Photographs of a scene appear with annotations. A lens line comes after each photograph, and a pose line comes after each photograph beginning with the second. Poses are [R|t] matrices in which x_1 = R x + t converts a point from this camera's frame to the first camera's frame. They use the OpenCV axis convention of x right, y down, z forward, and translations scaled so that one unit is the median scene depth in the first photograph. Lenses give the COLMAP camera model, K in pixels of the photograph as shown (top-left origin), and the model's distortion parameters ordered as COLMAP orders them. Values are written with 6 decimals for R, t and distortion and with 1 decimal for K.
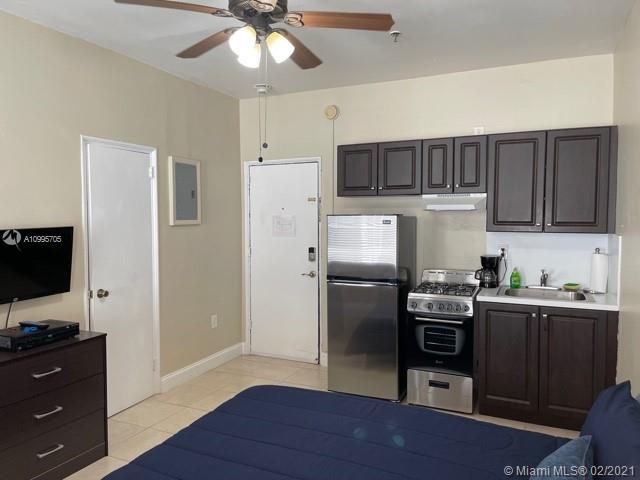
lens RADIAL K [[479.9, 0, 320.0], [0, 479.9, 240.0], [0, 0, 1]] dist [0.081944, -0.113325]
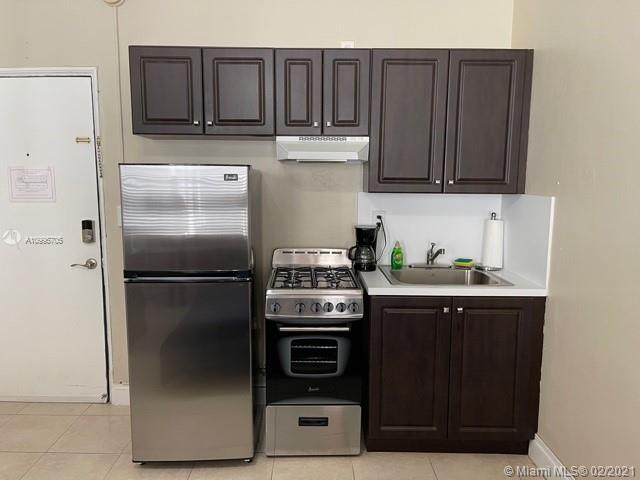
lens RADIAL K [[479.9, 0, 320.0], [0, 479.9, 240.0], [0, 0, 1]] dist [0.081944, -0.113325]
pose [[0.900813, -0.047137, 0.431642, -0.022636], [0.013809, 0.996697, 0.080023, -0.005717], [-0.433988, -0.066125, 0.898488, 0.387235]]
